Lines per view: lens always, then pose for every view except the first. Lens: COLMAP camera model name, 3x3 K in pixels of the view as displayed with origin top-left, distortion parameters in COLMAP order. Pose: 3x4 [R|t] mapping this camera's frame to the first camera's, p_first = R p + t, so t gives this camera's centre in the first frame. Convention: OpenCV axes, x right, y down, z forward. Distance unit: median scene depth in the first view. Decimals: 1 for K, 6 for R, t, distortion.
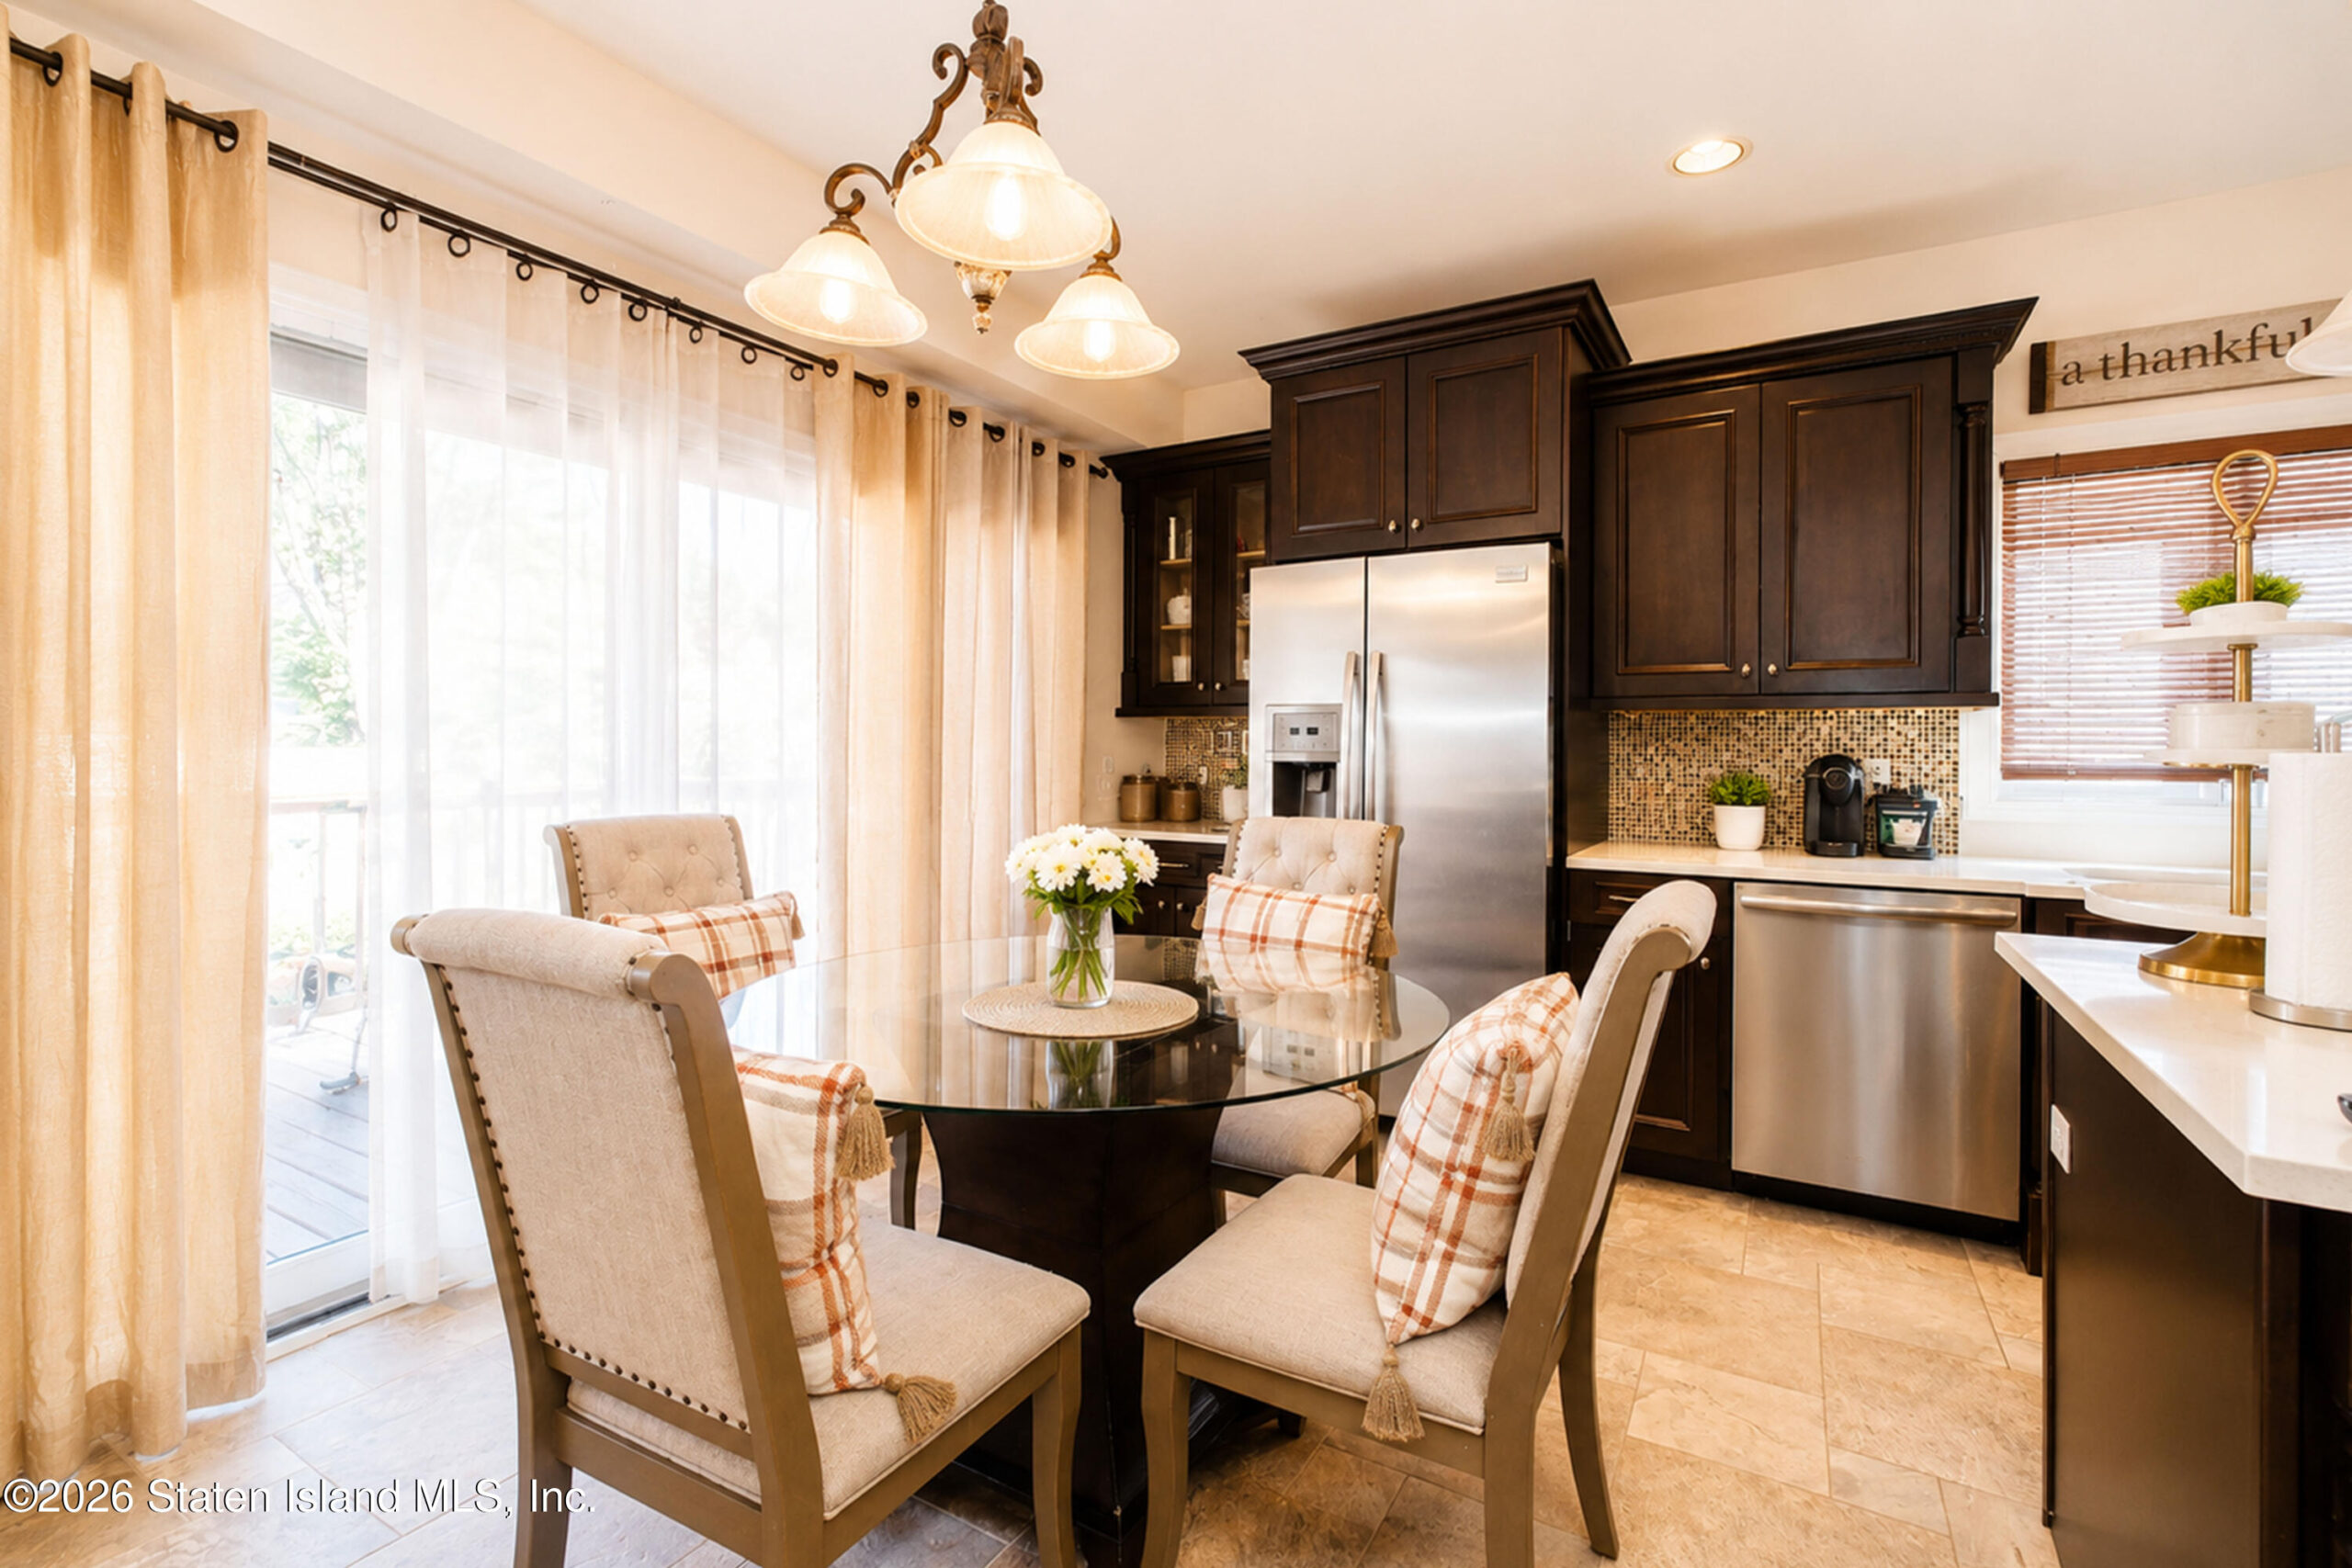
lens RADIAL K [[1017.0, 0, 1171.0], [0, 1017.0, 783.2], [0, 0, 1]] dist [-0.001914, -0.000440]
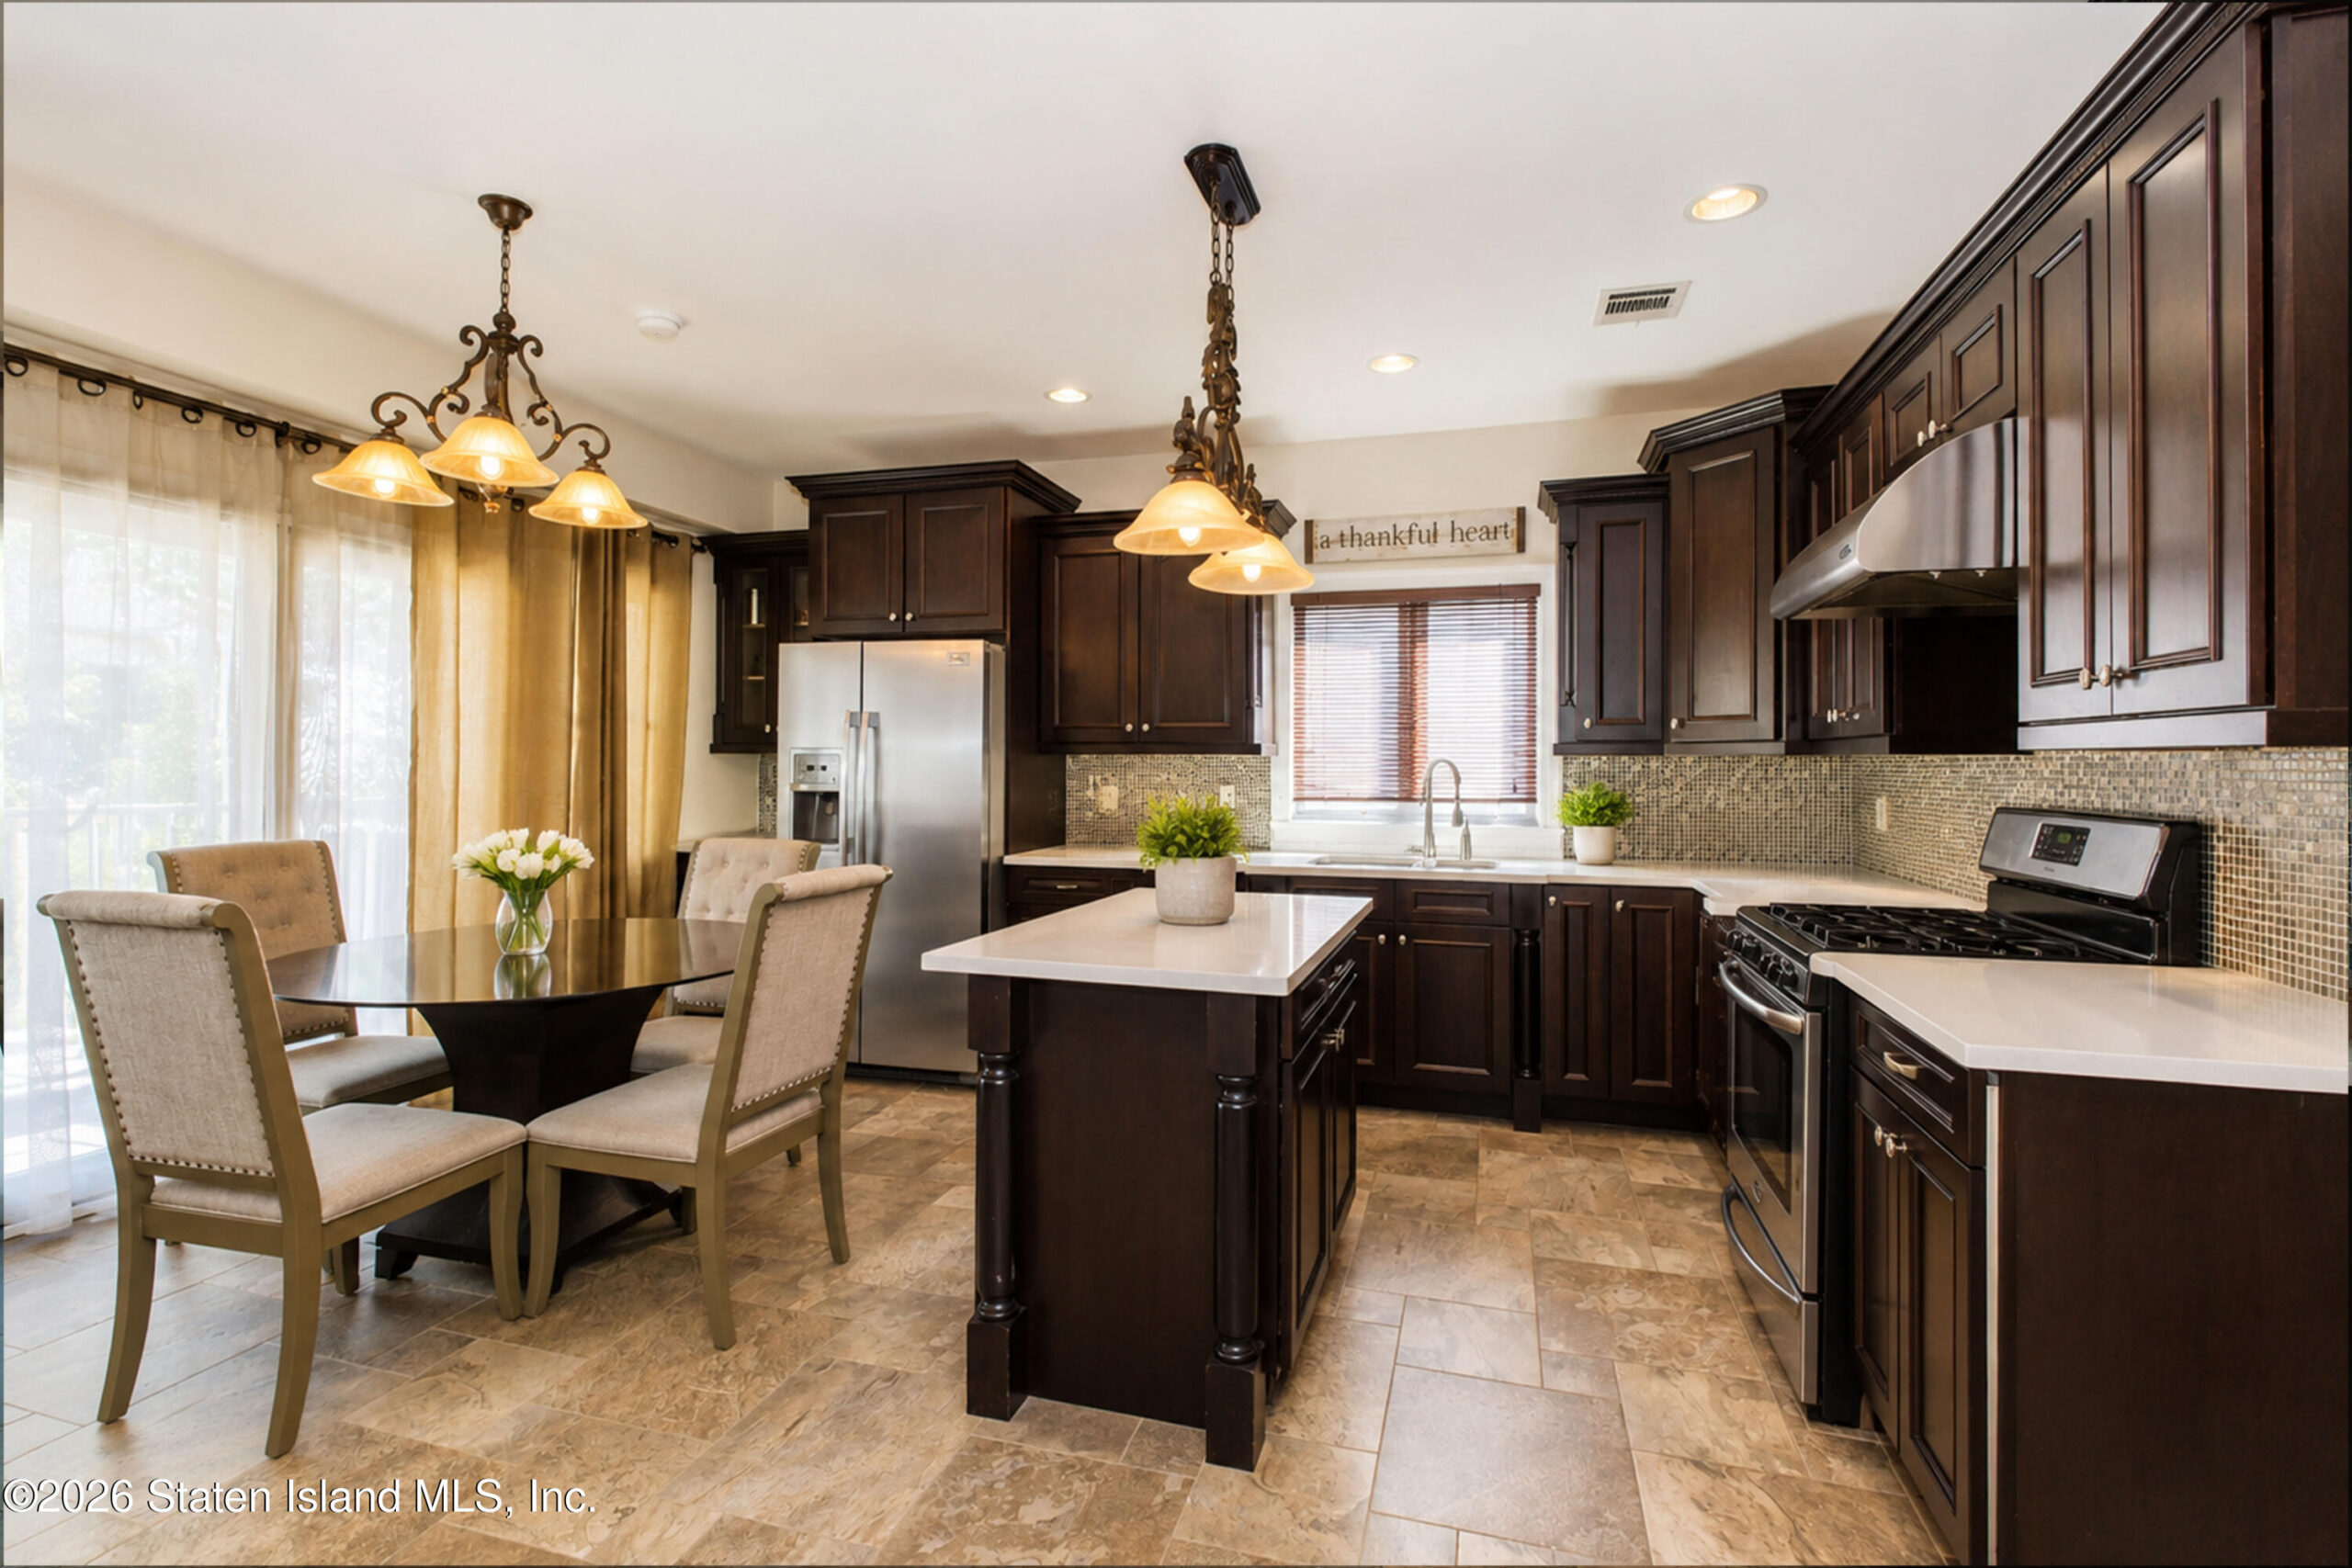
lens RADIAL K [[1108.3, 0, 1216.0], [0, 1108.3, 768.6], [0, 0, 1]] dist [-0.001742, -0.001198]
pose [[0.973556, 0.005037, 0.228394, 0.322973], [0.002759, 0.999425, -0.033800, -0.001737], [-0.228433, 0.033536, 0.972982, -0.556382]]
